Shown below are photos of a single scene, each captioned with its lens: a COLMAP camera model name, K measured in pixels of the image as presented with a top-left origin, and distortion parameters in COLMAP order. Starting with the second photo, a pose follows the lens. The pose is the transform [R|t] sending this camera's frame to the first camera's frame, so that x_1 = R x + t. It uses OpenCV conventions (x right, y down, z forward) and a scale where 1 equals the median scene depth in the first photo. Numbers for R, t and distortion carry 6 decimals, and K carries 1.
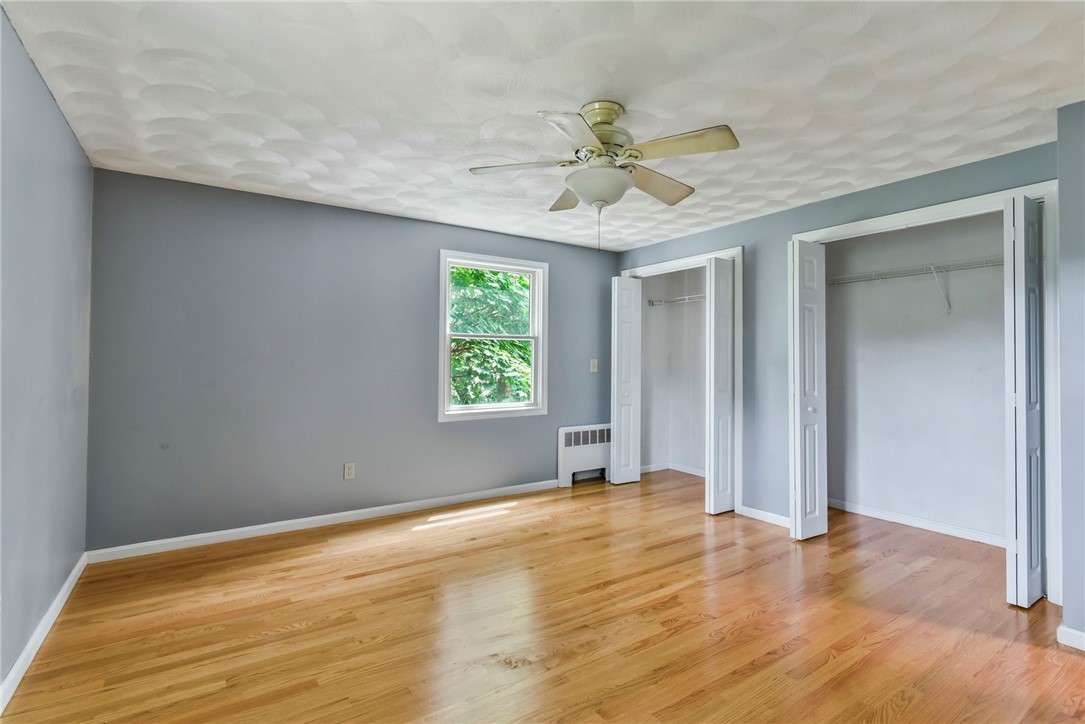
lens RADIAL K [[492.1, 0, 541.1], [0, 492.1, 359.7], [0, 0, 1]] dist [-0.001086, 0.000098]
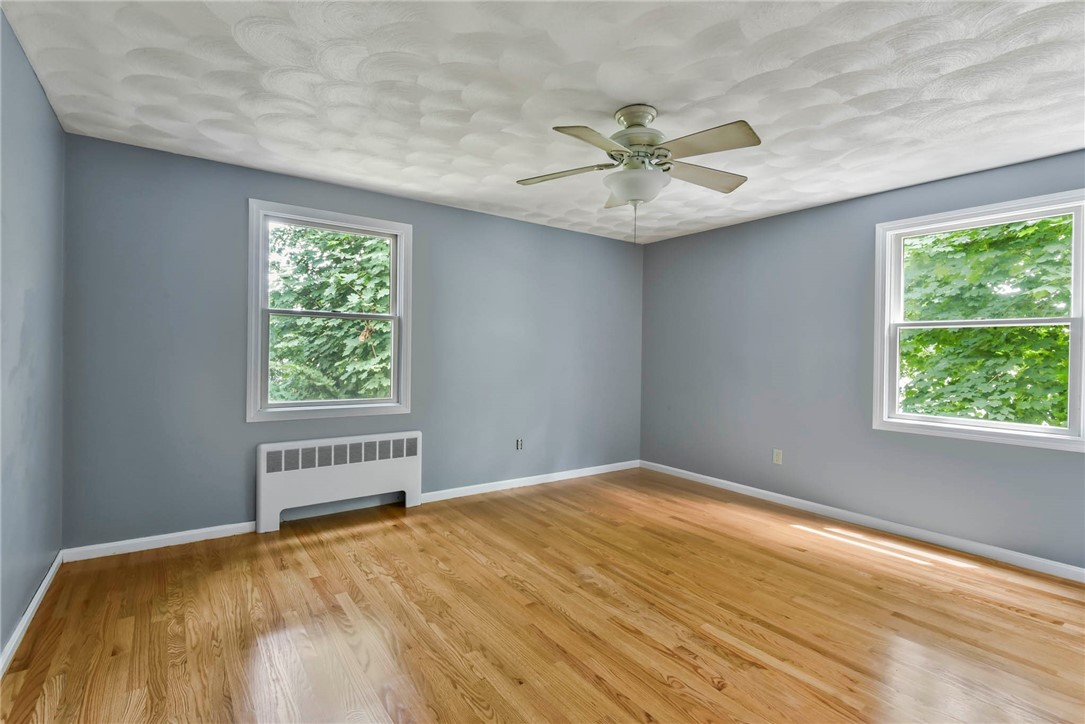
lens RADIAL K [[492.1, 0, 547.0], [0, 492.1, 365.4], [0, 0, 1]] dist [-0.001086, 0.000098]
pose [[0.078729, 0.025462, -0.996571, 0.937121], [-0.016385, 0.999572, 0.024244, 0.009967], [0.996761, 0.014420, 0.079112, 0.582552]]
